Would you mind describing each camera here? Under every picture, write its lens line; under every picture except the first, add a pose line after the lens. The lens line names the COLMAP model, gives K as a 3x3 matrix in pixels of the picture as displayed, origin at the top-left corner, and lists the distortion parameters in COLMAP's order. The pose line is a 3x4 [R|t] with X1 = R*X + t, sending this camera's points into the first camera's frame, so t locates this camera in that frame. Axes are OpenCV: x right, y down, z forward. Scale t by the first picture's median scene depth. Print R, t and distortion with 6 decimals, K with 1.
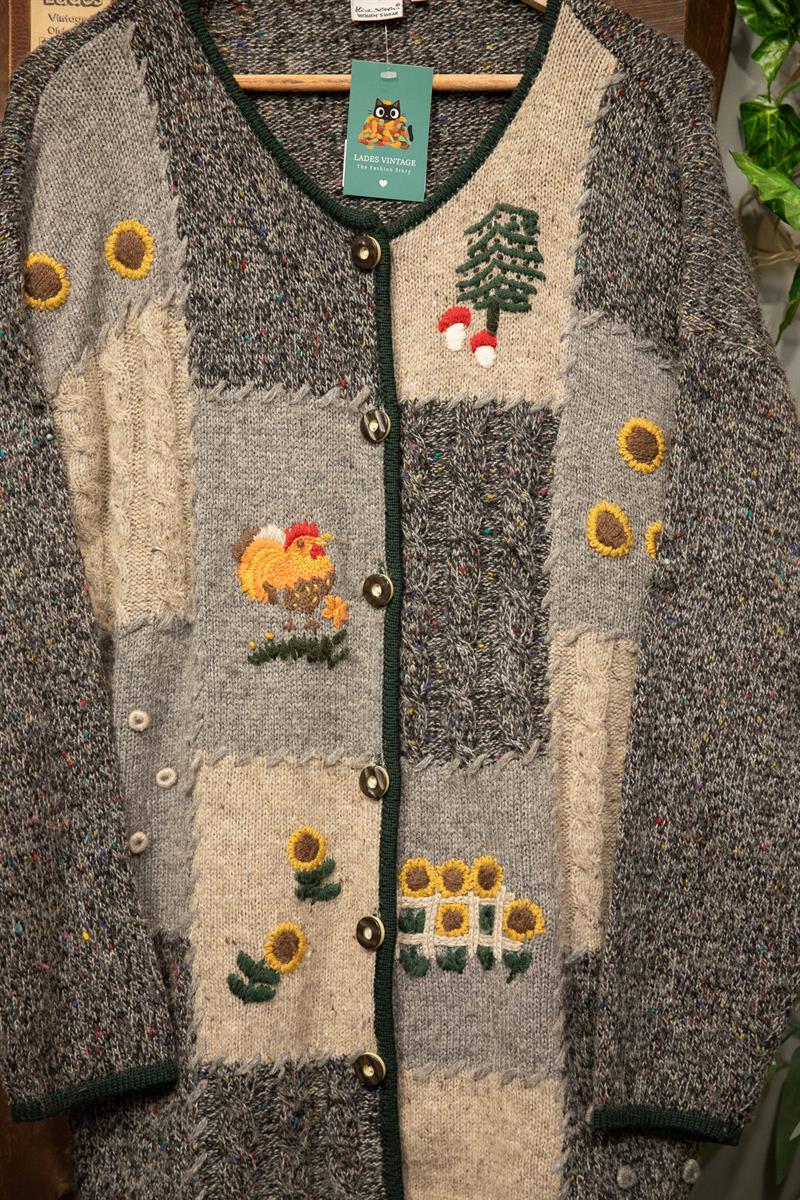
lens RADIAL K [[2163.2, 0, 397.9], [0, 2163.2, 606.0], [0, 0, 1]] dist [0.176017, 0.000000]
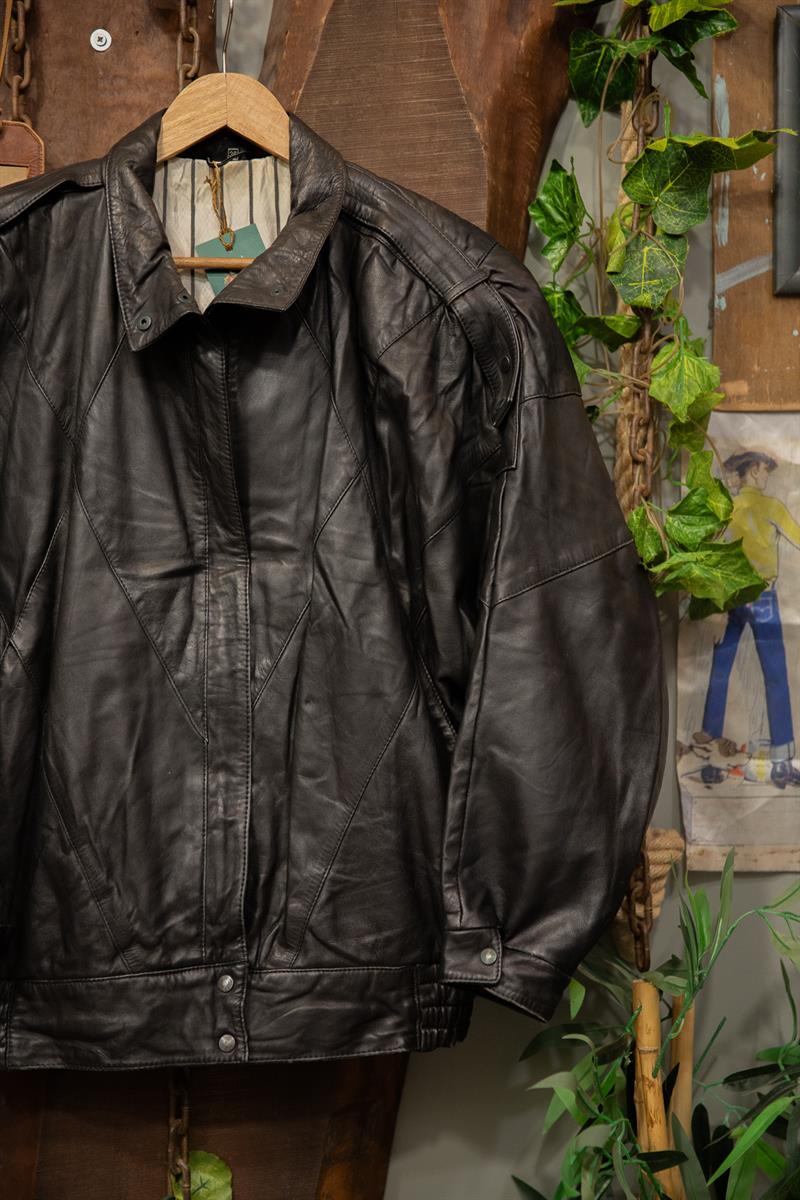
lens RADIAL K [[2098.5, 0, 393.8], [0, 2098.5, 606.3], [0, 0, 1]] dist [0.160926, 0.000000]
pose [[0.999290, 0.016456, 0.033886, 0.041787], [-0.015170, 0.999168, -0.037845, -0.001565], [-0.034481, 0.037304, 0.998709, -0.204312]]
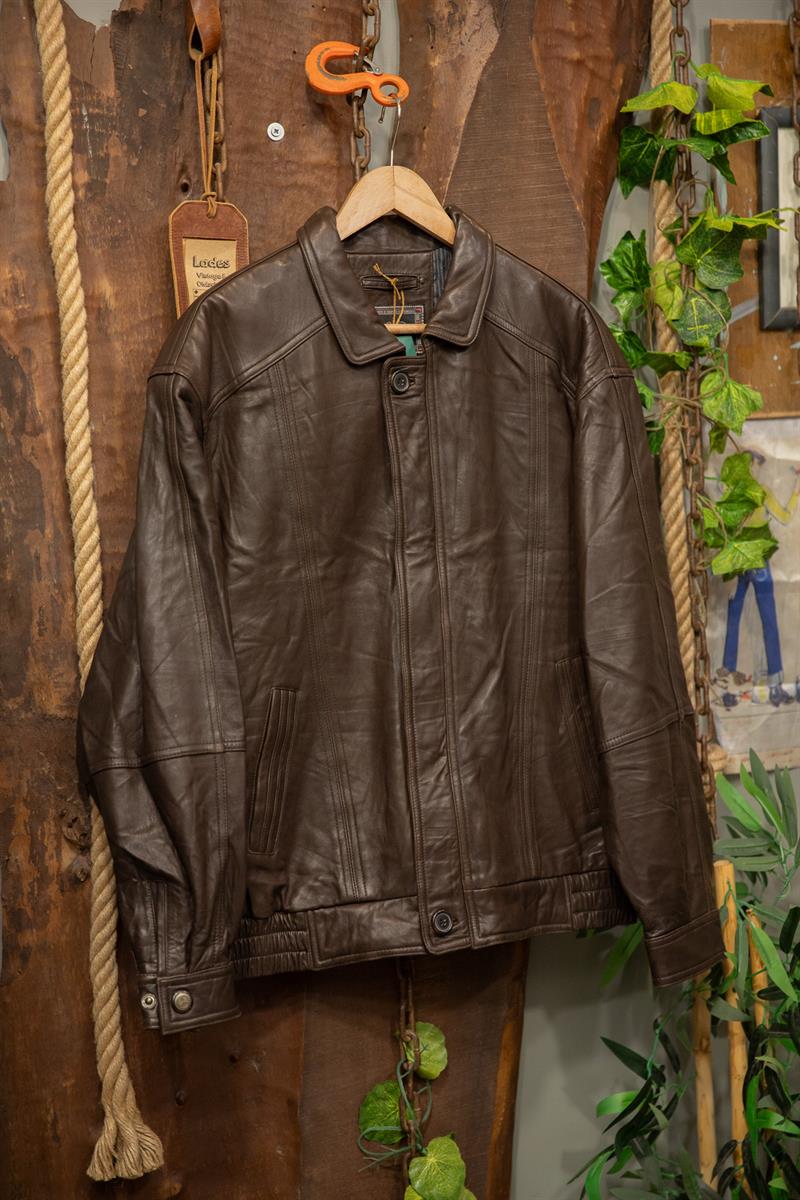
lens RADIAL K [[2163.2, 0, 392.9], [0, 2163.2, 607.1], [0, 0, 1]] dist [0.176017, 0.000000]
pose [[0.936131, -0.039829, 0.349390, -0.584582], [0.036158, 0.999201, 0.017024, -0.064688], [-0.349788, -0.003303, 0.936823, -0.454173]]
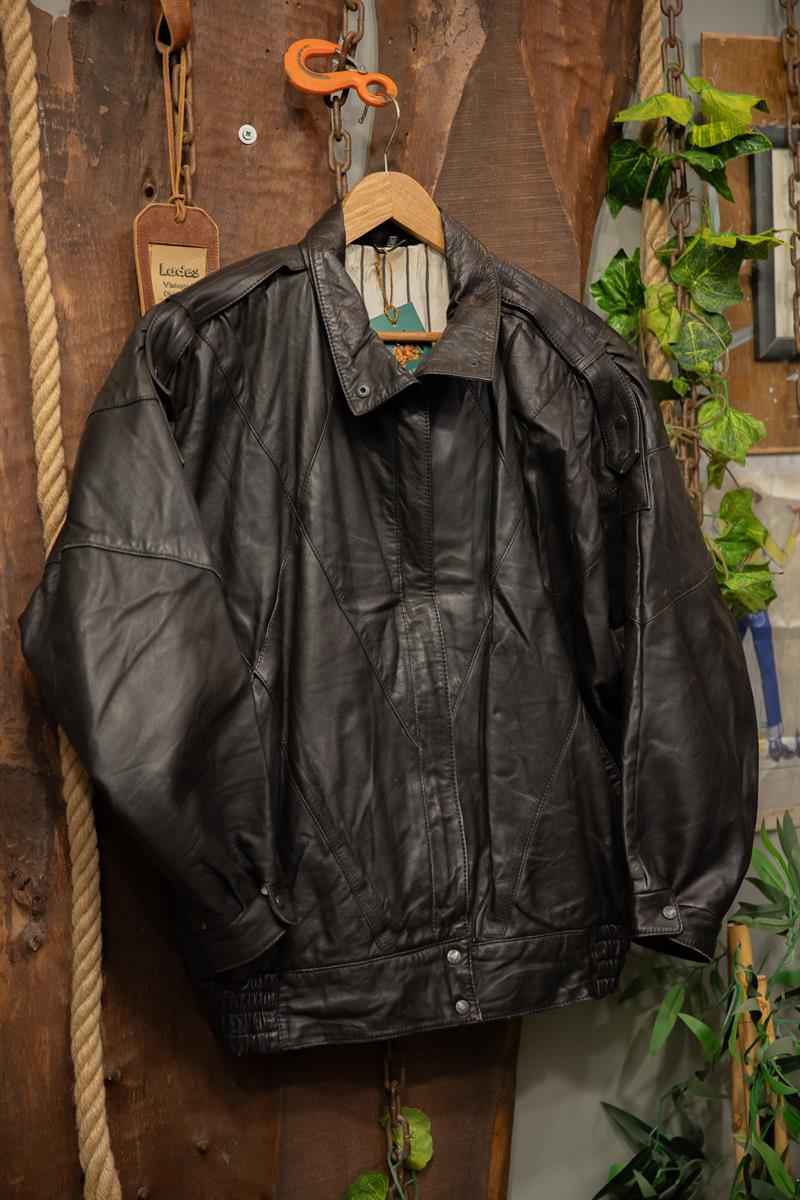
lens RADIAL K [[2163.2, 0, 403.4], [0, 2163.2, 602.6], [0, 0, 1]] dist [0.176017, 0.000000]
pose [[0.916361, -0.022392, 0.399727, -0.594022], [0.038557, 0.998730, -0.032442, -0.019974], [-0.398493, 0.045141, 0.916060, -0.309127]]
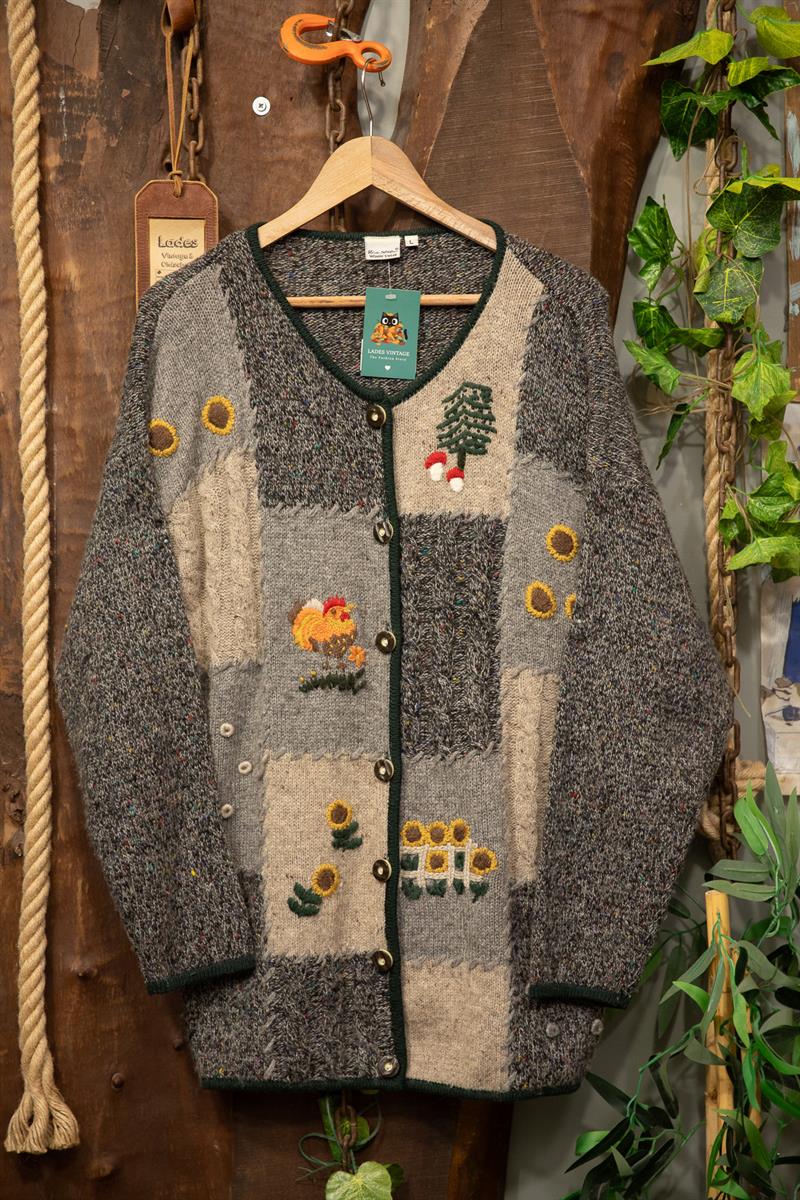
lens RADIAL K [[2163.2, 0, 403.6], [0, 2163.2, 606.4], [0, 0, 1]] dist [0.176017, 0.000000]
pose [[0.999904, -0.006371, -0.012311, 0.021659], [0.006605, 0.999797, 0.019036, -0.060133], [0.012187, -0.019116, 0.999743, -0.492046]]
